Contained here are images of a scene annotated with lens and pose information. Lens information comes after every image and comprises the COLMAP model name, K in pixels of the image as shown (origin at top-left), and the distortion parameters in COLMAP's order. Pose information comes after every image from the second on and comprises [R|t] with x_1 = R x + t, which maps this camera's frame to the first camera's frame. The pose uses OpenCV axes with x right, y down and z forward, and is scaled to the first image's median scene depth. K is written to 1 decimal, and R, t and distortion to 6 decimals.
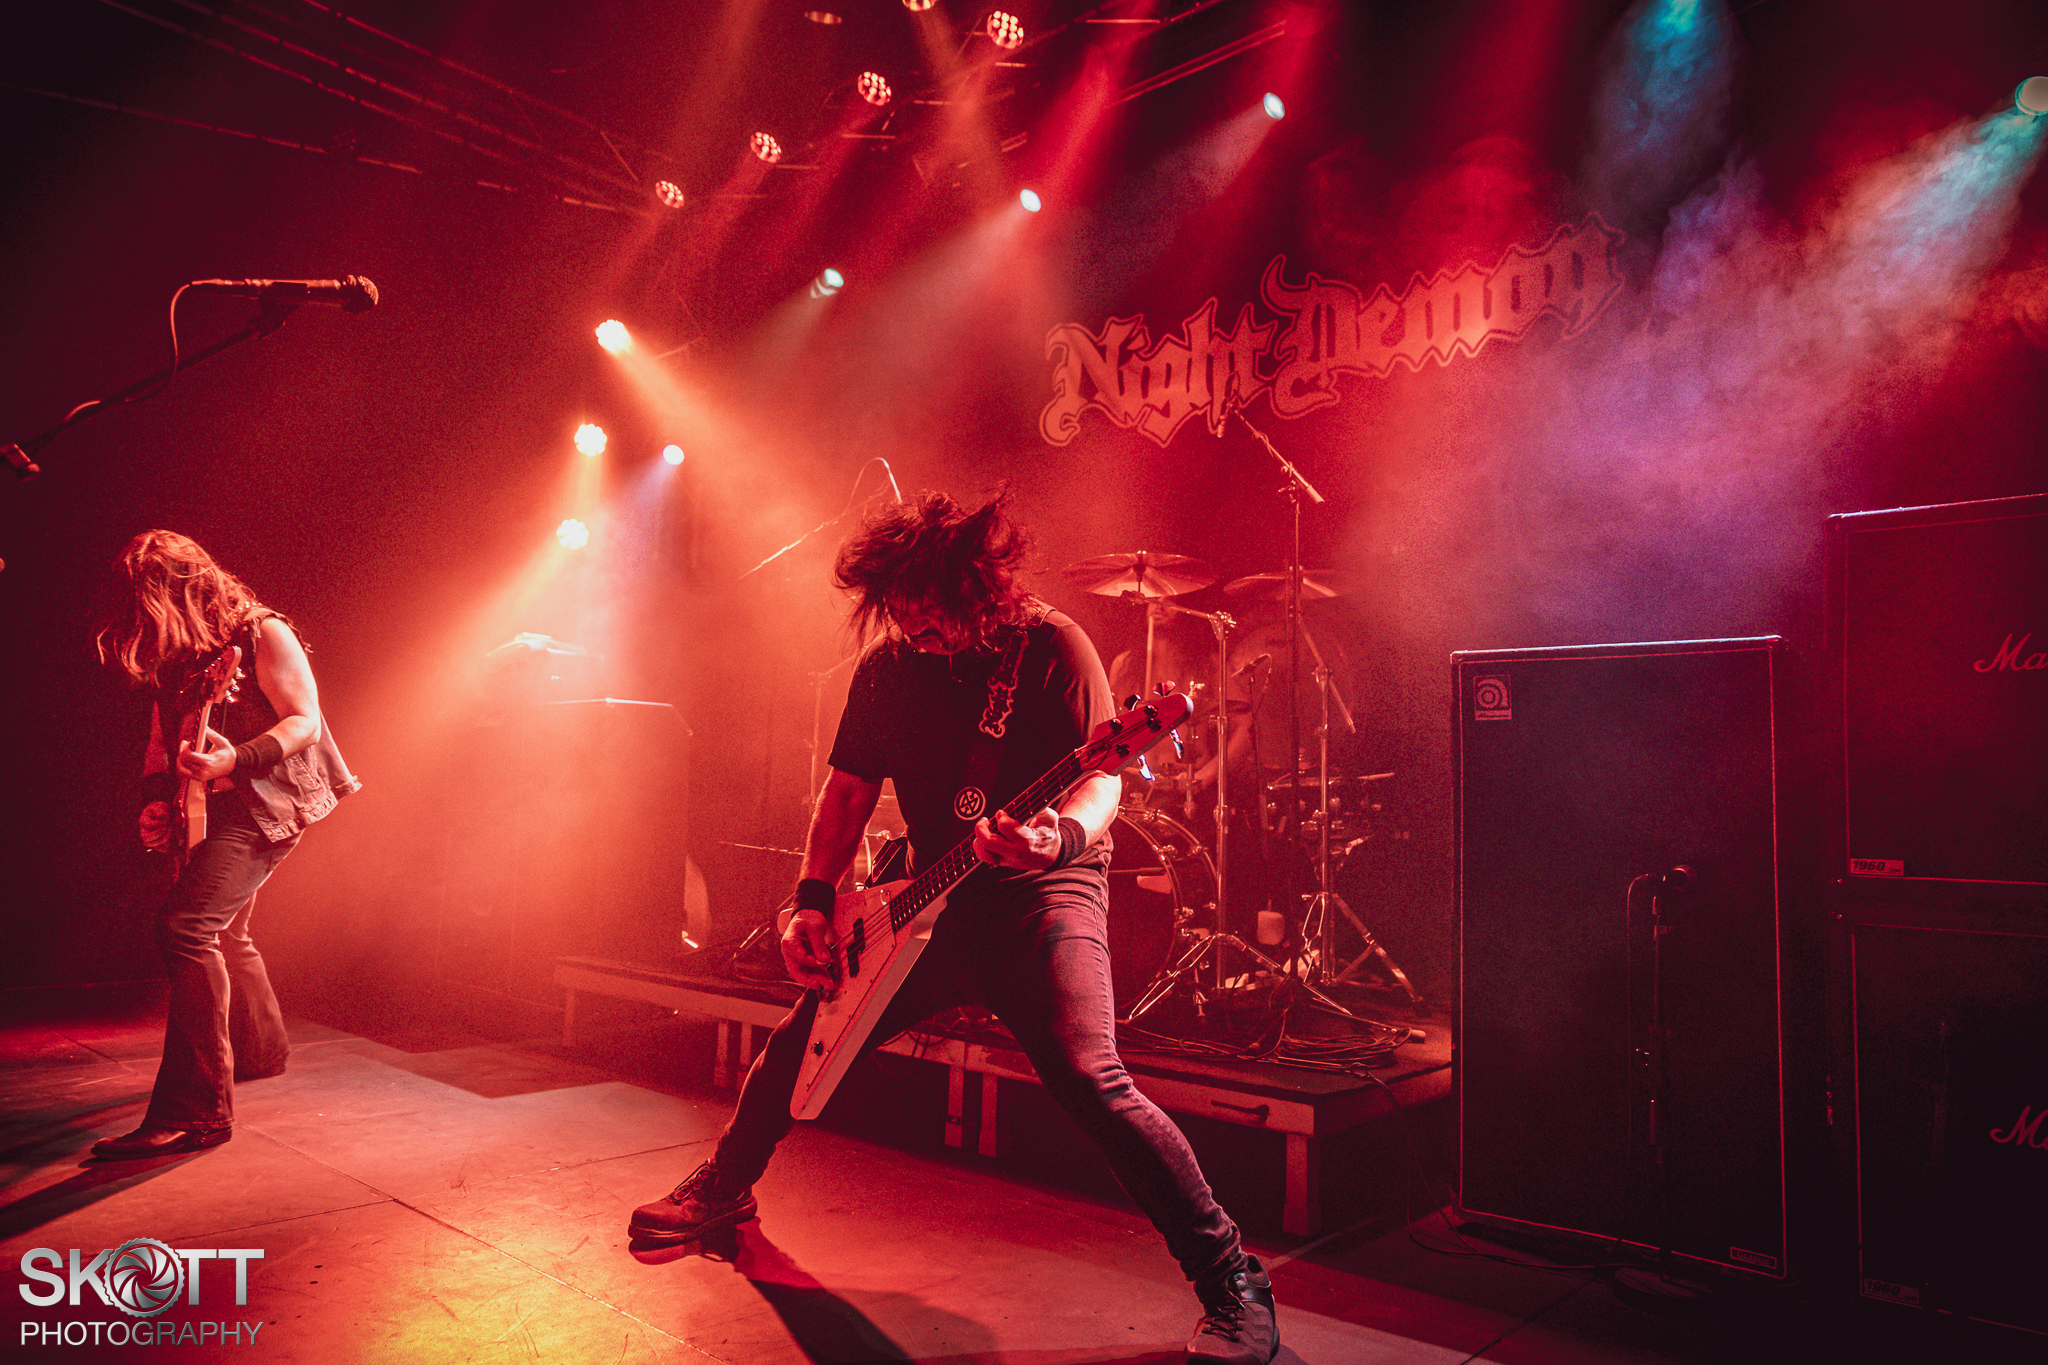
lens RADIAL K [[1347.8, 0, 1024.0], [0, 1347.8, 682.5], [0, 0, 1]] dist [-0.004779, 0.003652]
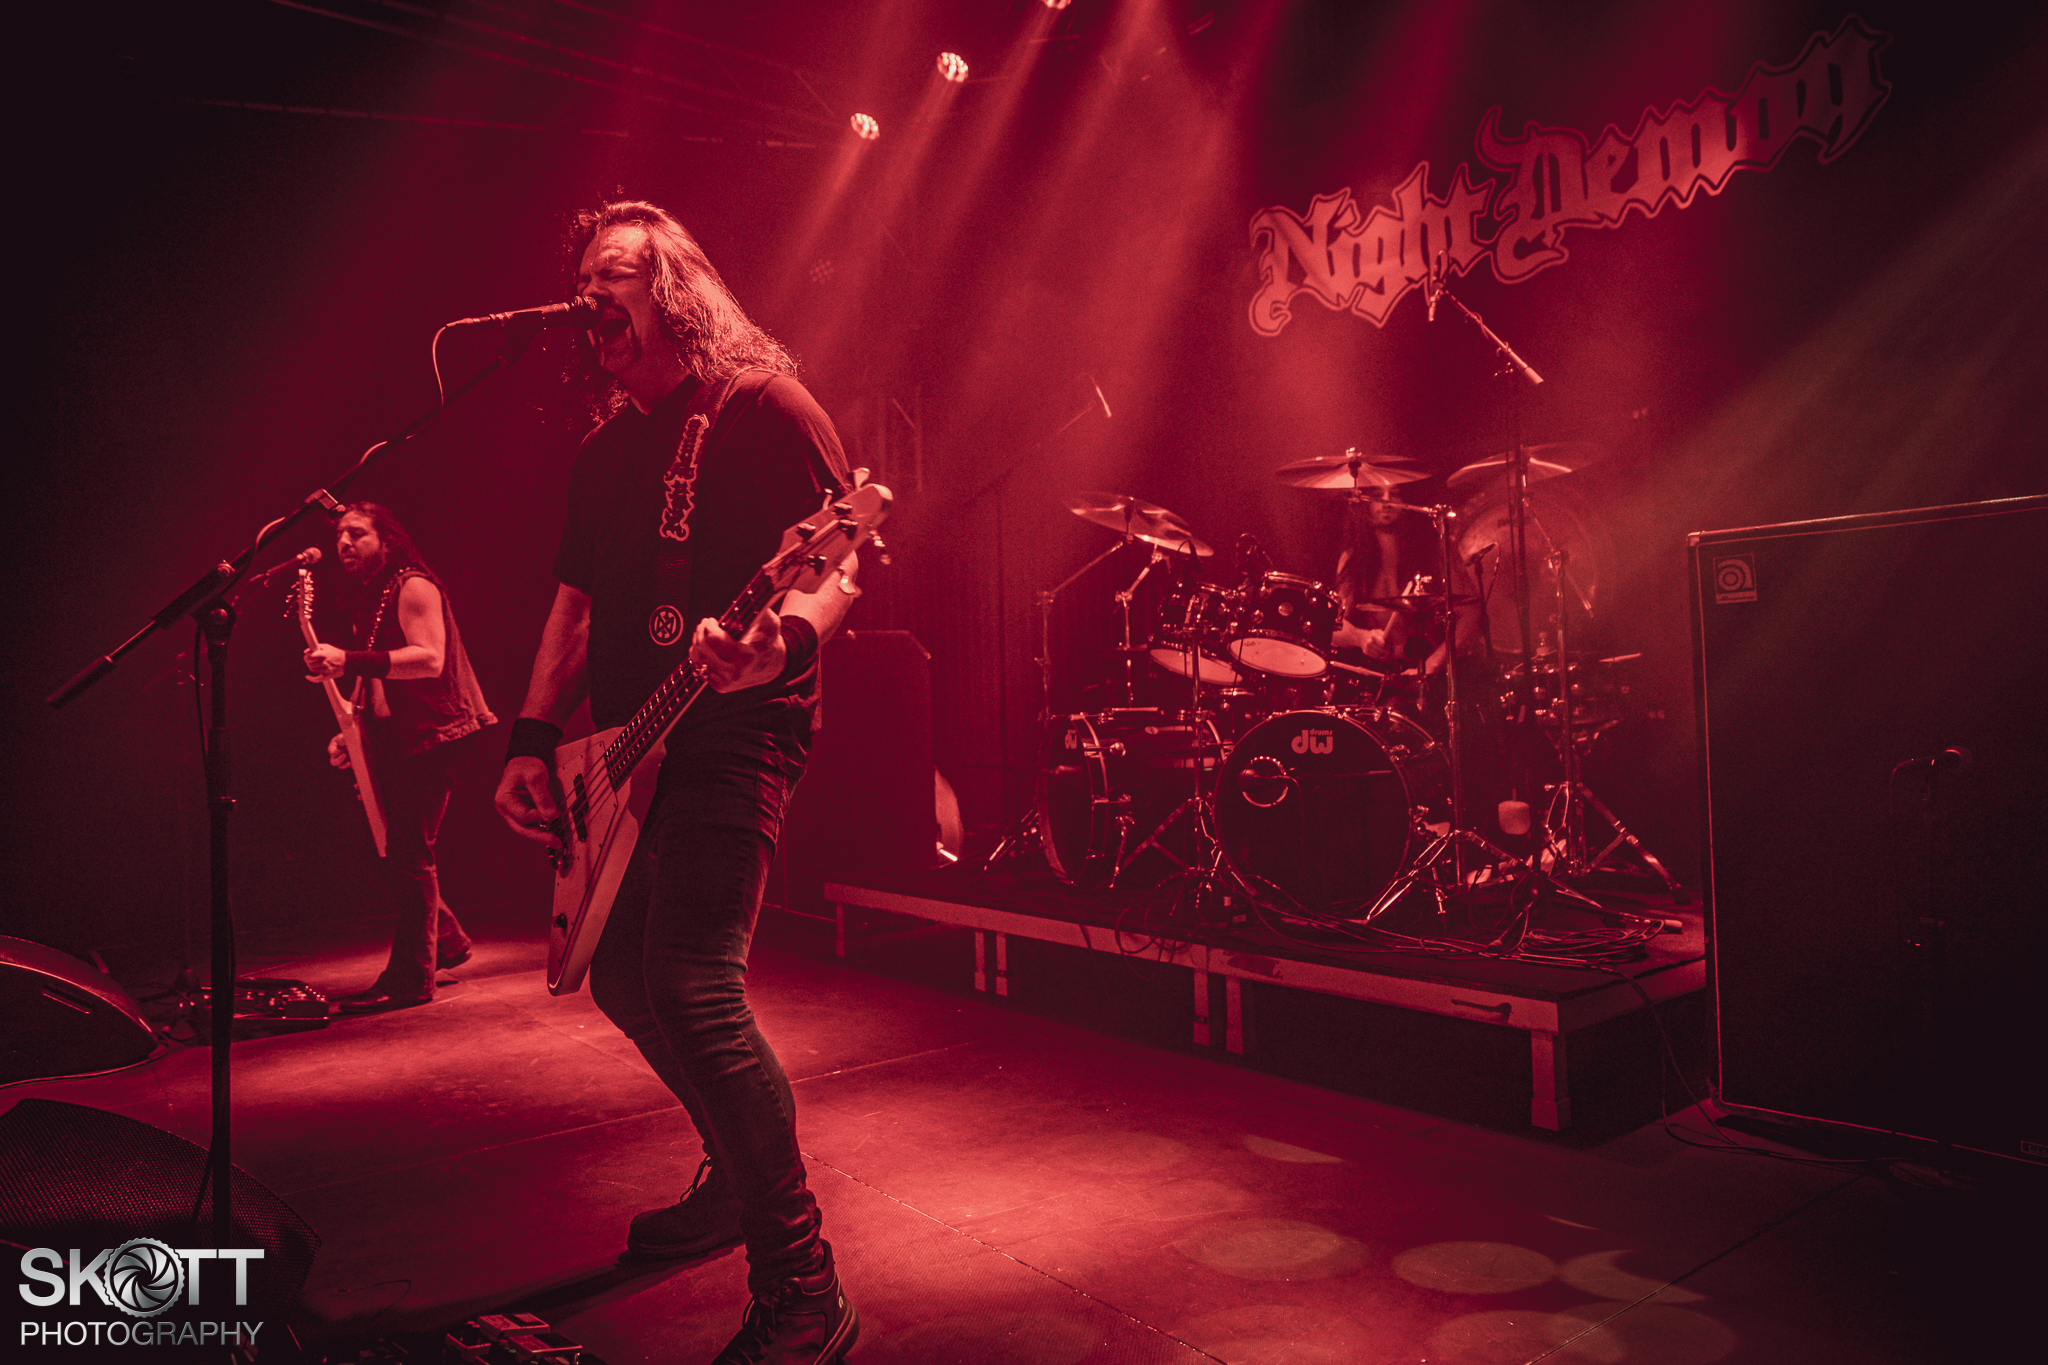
lens RADIAL K [[1347.8, 0, 1024.0], [0, 1347.8, 682.5], [0, 0, 1]] dist [-0.004779, 0.003652]
pose [[0.981725, -0.064568, -0.179018, 0.011633], [0.078766, 0.994190, 0.073366, -0.014345], [0.173241, -0.086125, 0.981107, -0.014467]]
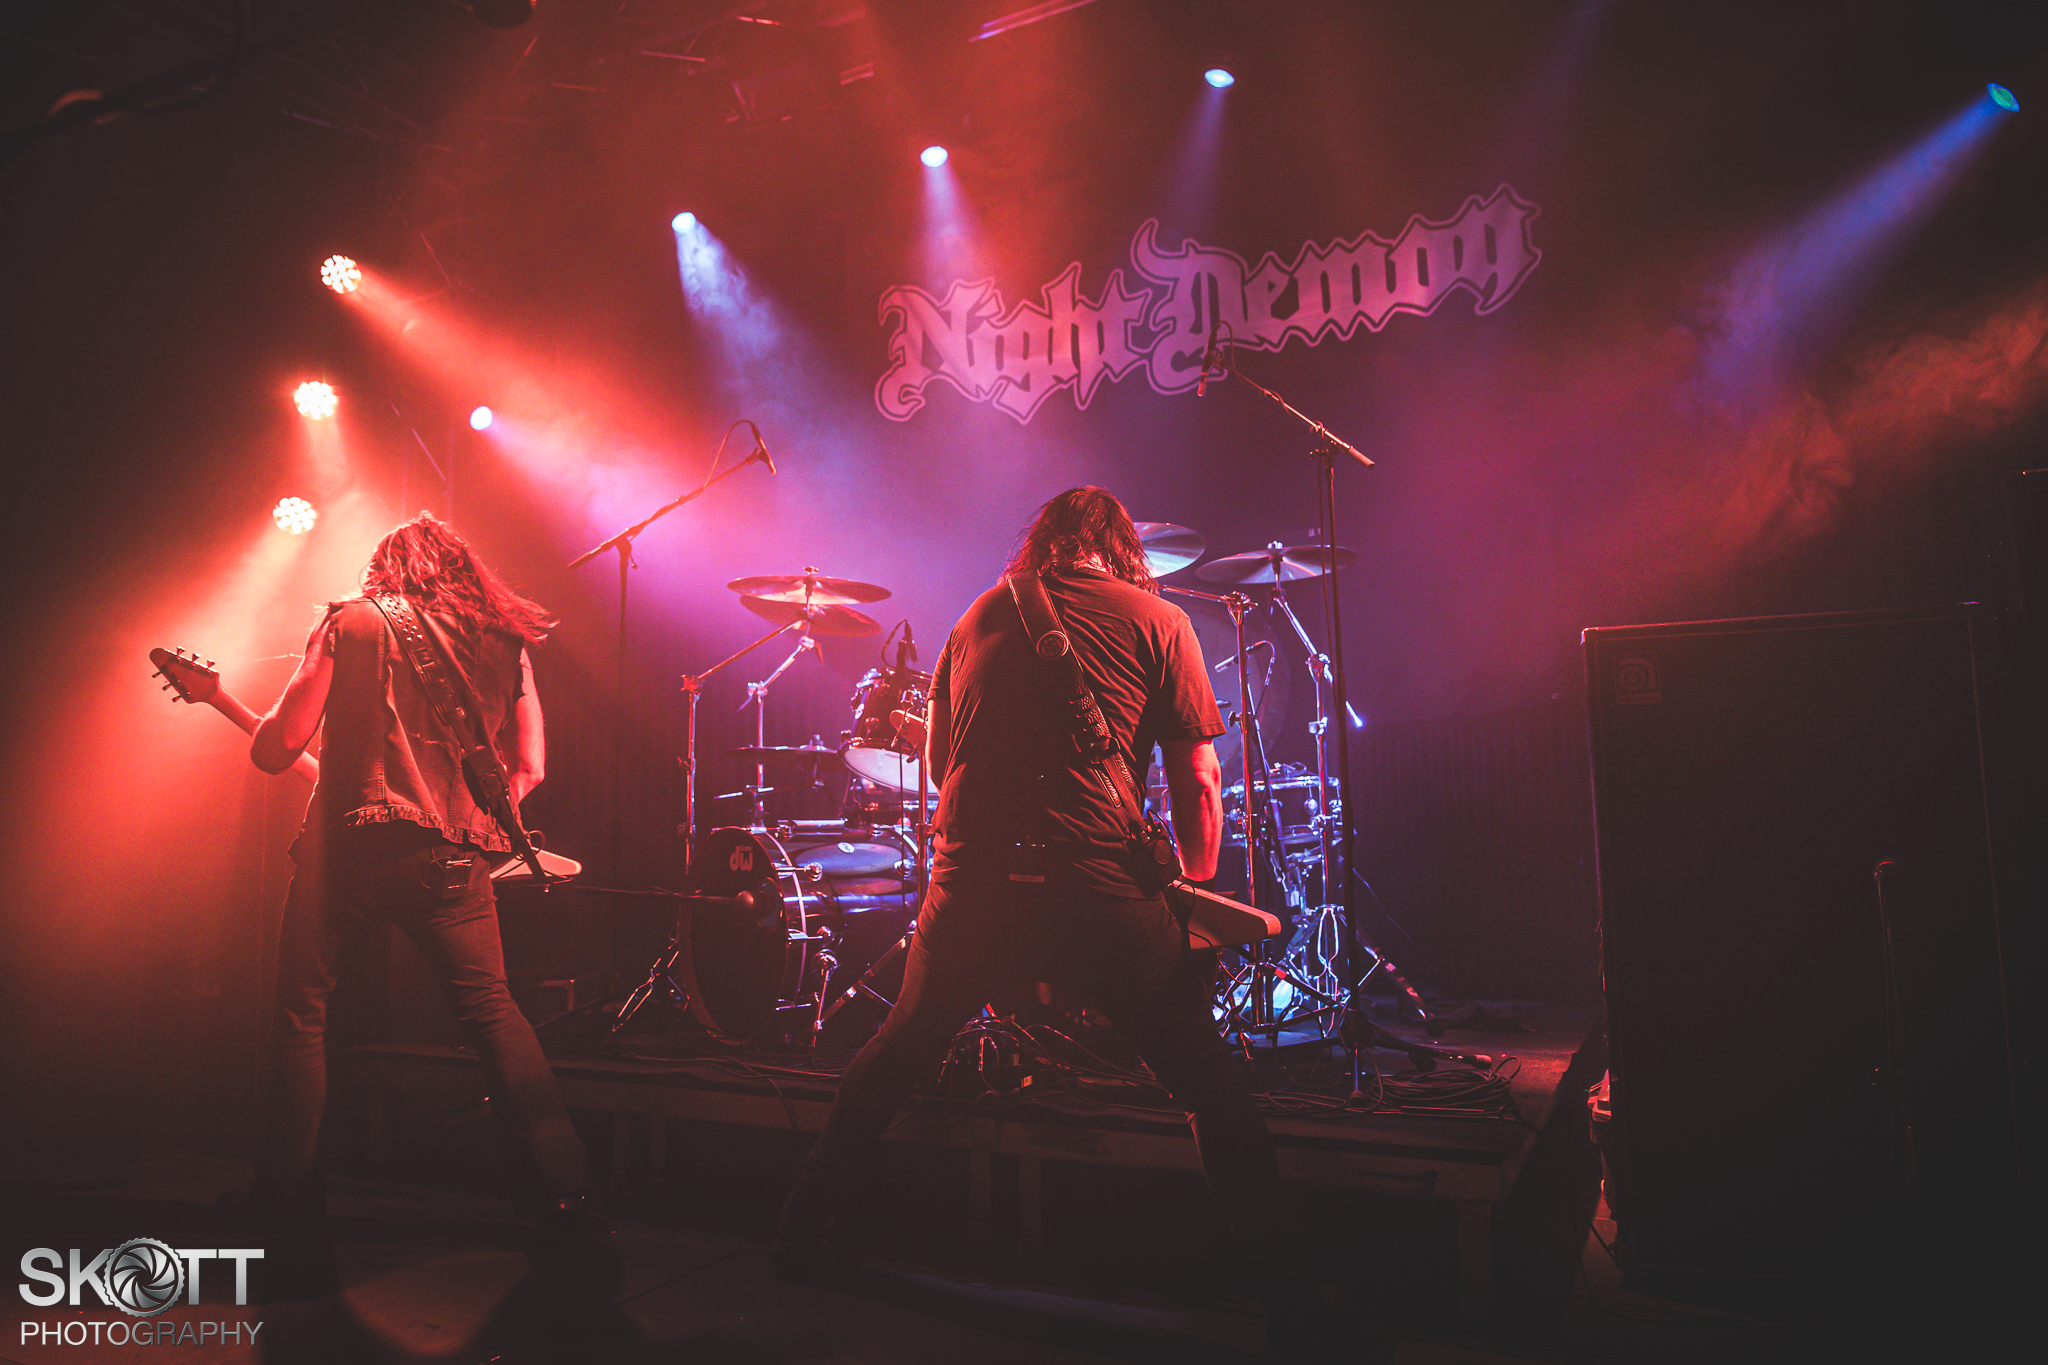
lens RADIAL K [[1347.8, 0, 1024.0], [0, 1347.8, 682.5], [0, 0, 1]] dist [-0.004779, 0.003652]
pose [[0.969051, -0.021599, 0.245915, -0.149389], [0.022736, 0.999740, -0.001785, 0.003199], [-0.245813, 0.007321, 0.969290, 0.138068]]
